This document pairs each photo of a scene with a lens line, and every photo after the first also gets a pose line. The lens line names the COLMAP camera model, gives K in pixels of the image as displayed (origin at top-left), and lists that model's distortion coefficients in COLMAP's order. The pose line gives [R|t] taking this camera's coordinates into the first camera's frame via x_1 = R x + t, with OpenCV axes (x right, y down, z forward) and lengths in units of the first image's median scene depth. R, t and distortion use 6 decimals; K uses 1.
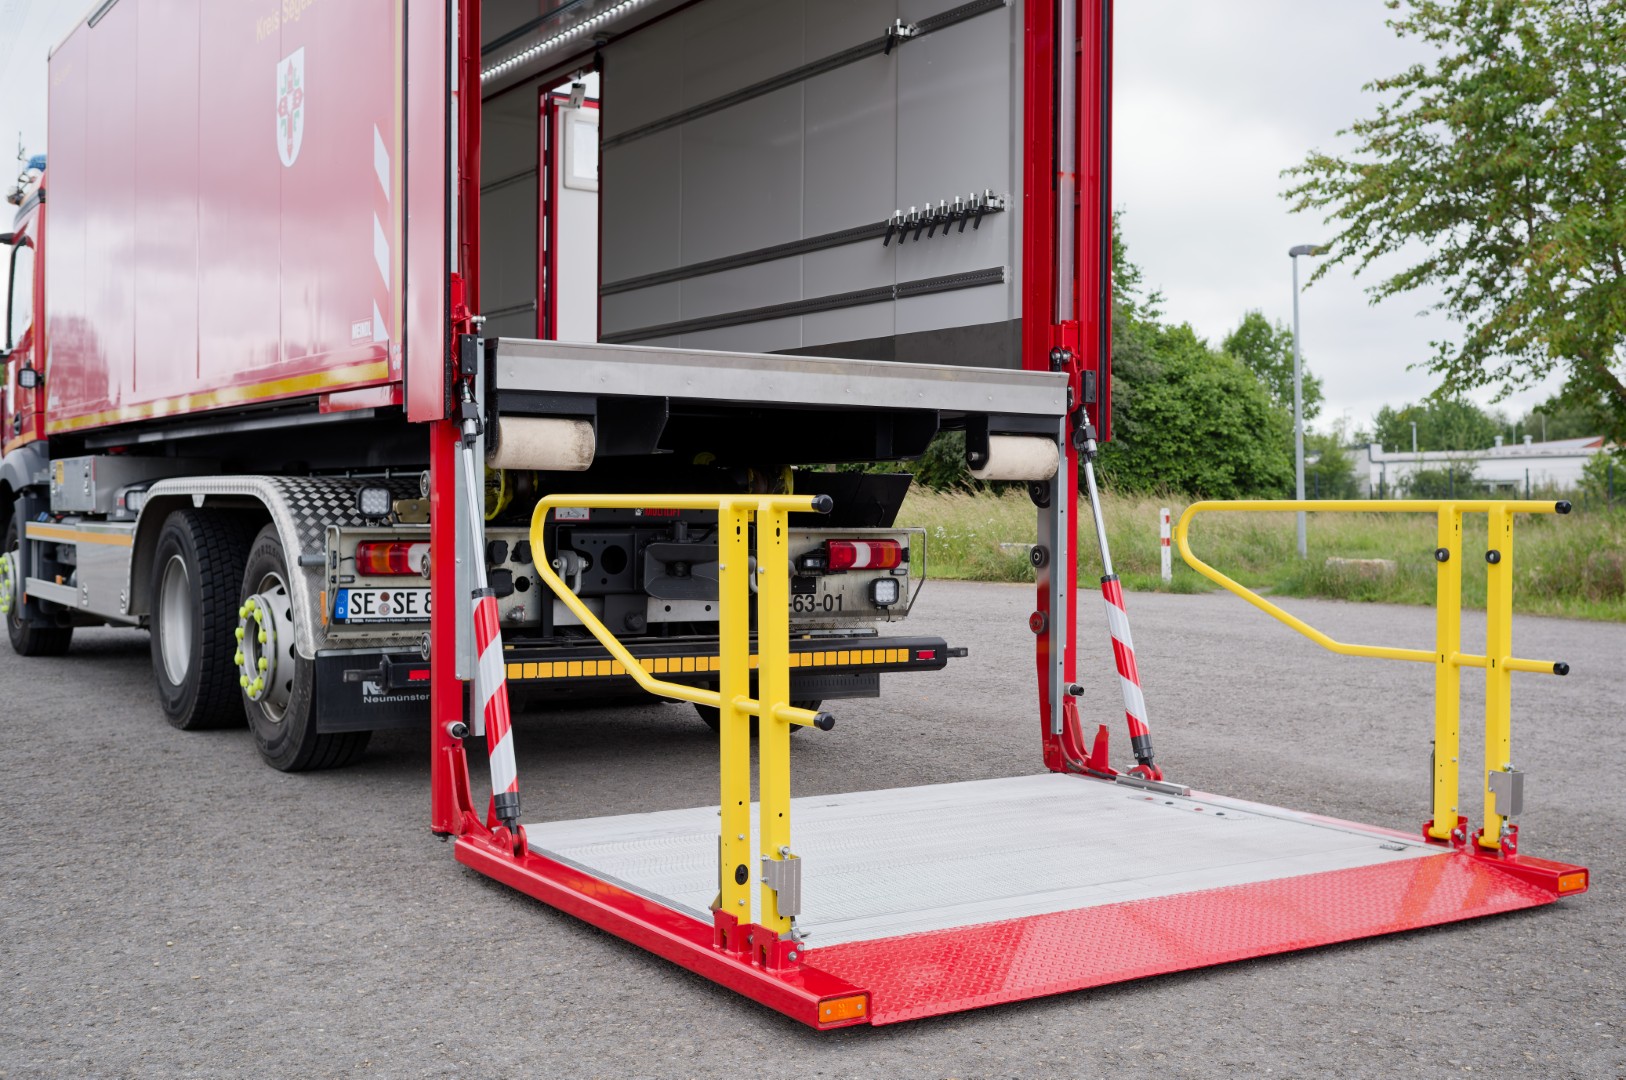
lens RADIAL K [[1902.1, 0, 813.0], [0, 1902.1, 540.0], [0, 0, 1]] dist [0.019784, -0.003223]
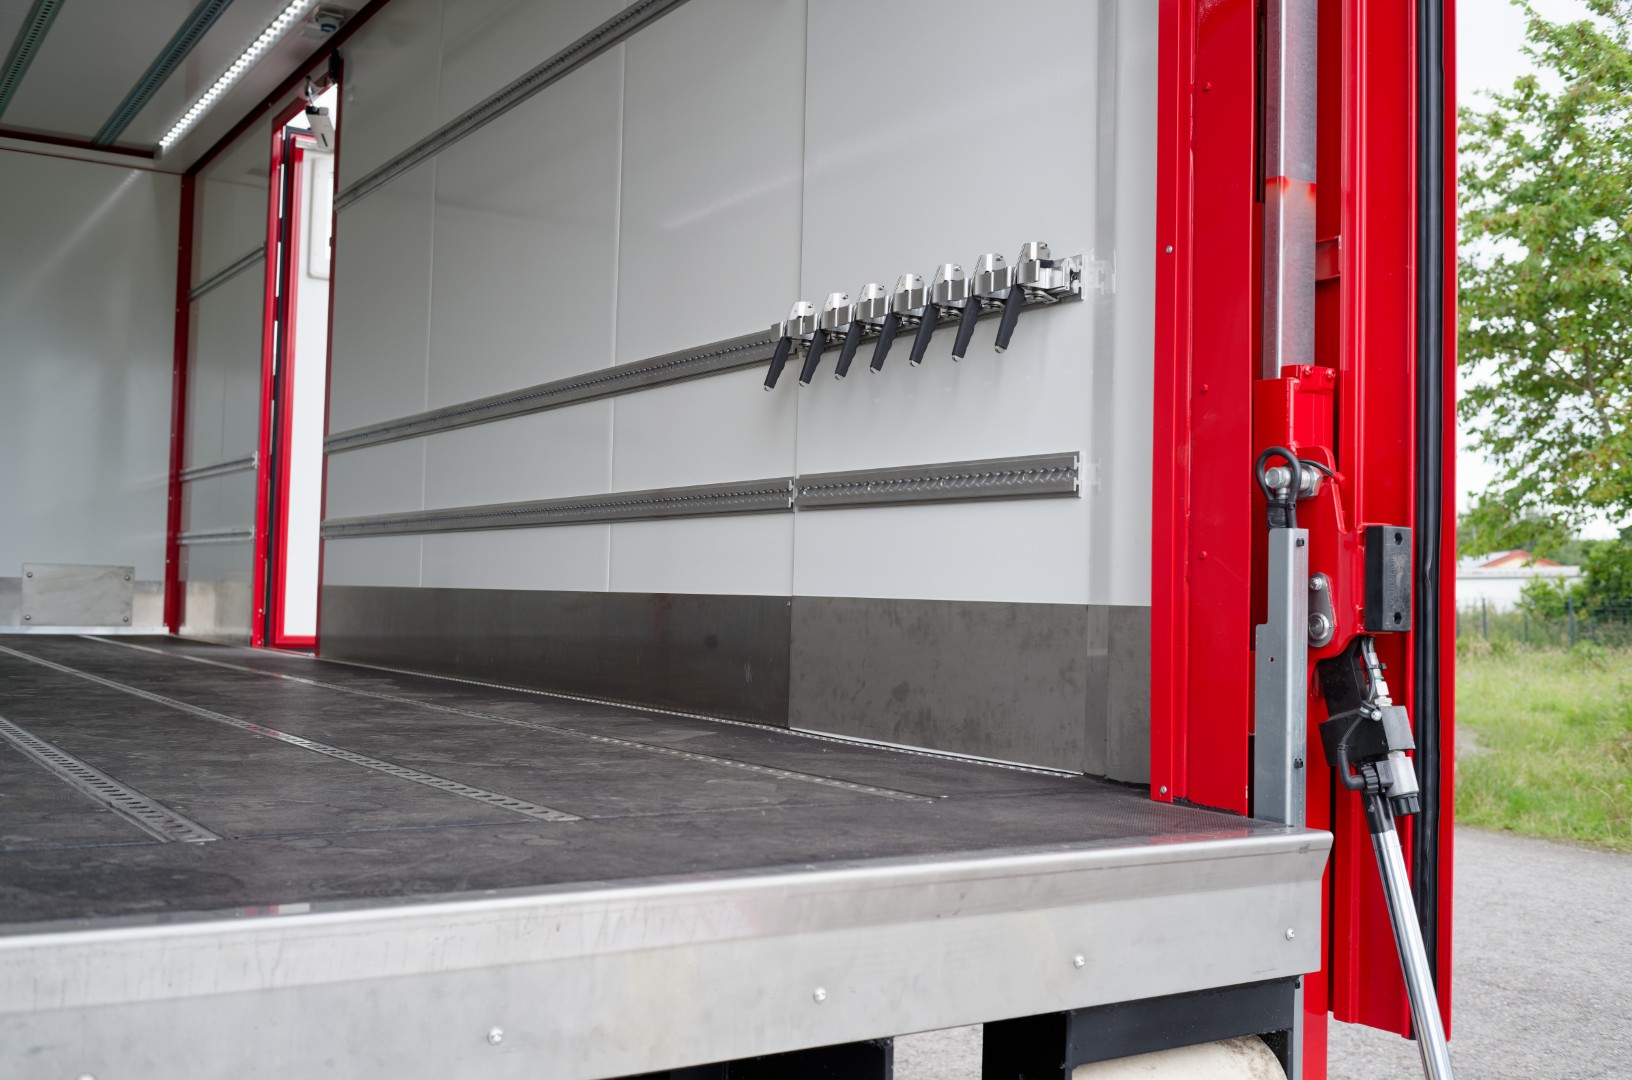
lens RADIAL K [[1669.3, 0, 848.5], [0, 1669.3, 538.2], [0, 0, 1]] dist [-0.021284, -0.012791]
pose [[0.999299, 0.010057, 0.036053, 0.043386], [-0.008257, 0.998729, -0.049729, -0.106306], [-0.036507, 0.049396, 0.998112, 0.654531]]
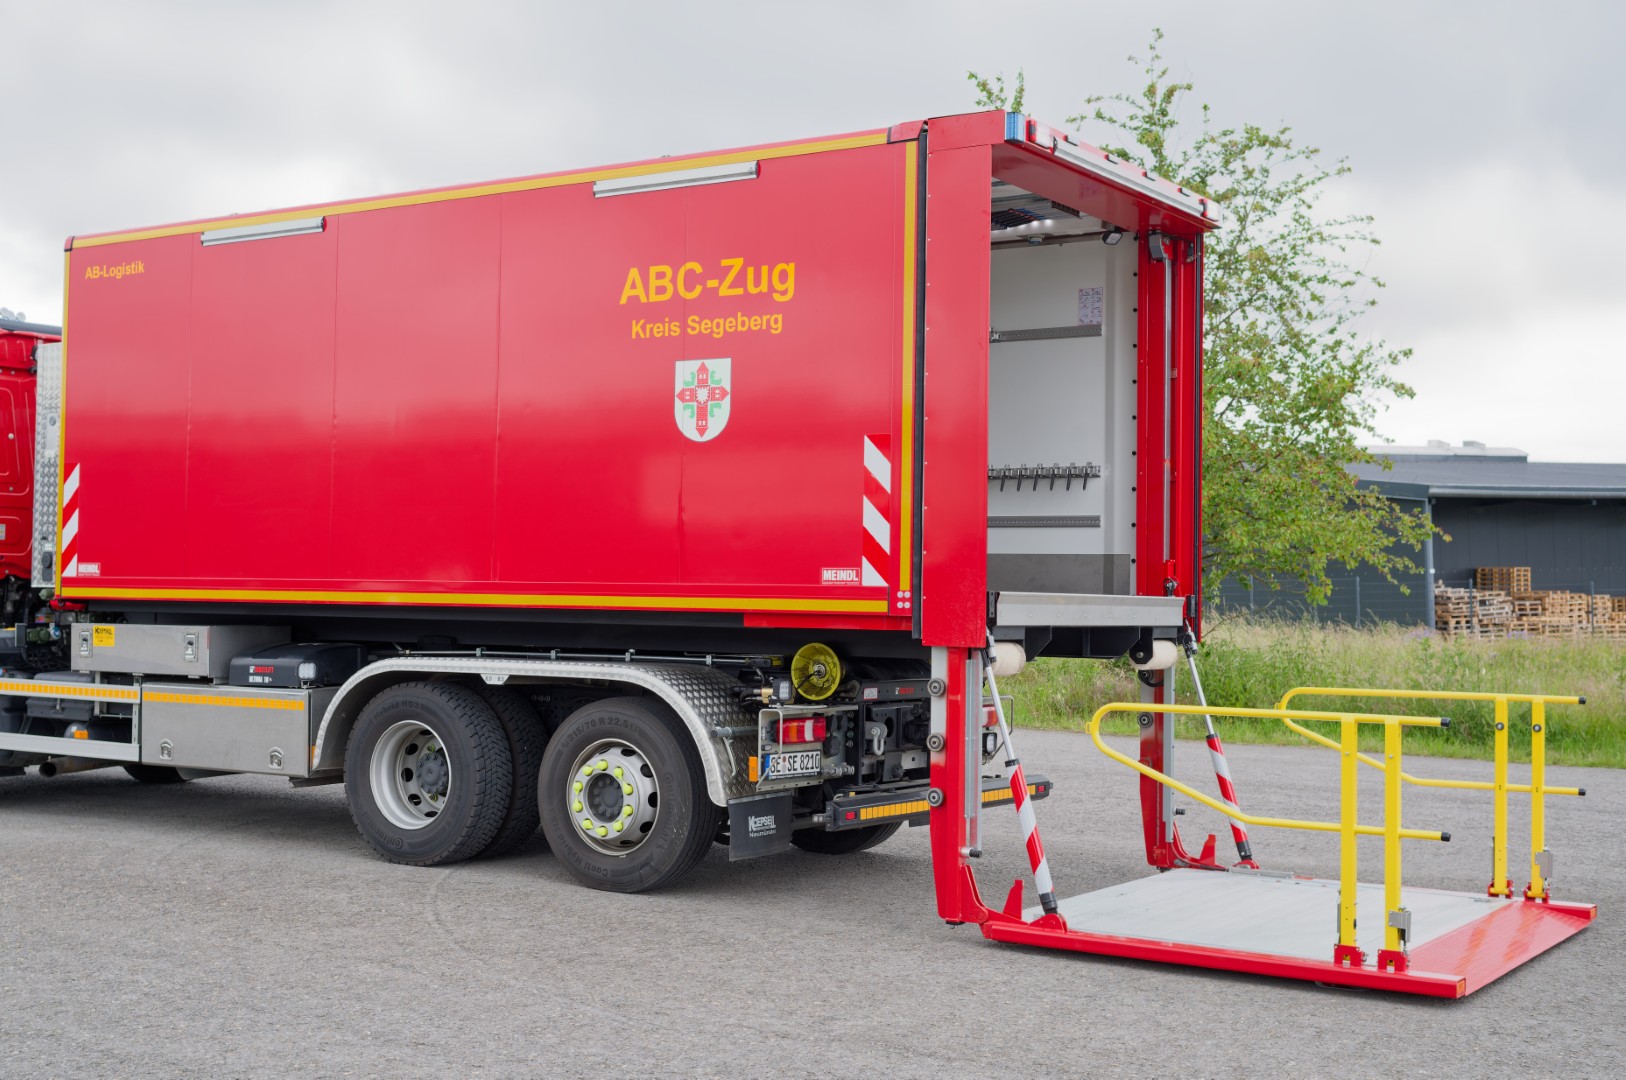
lens RADIAL K [[2095.3, 0, 813.0], [0, 2095.3, 540.0], [0, 0, 1]] dist [0.027131, -0.018697]
pose [[0.918288, 0.019766, 0.395419, -0.689593], [-0.002335, 0.999006, -0.044515, -0.052164], [-0.395906, 0.039955, 0.917421, -0.345934]]
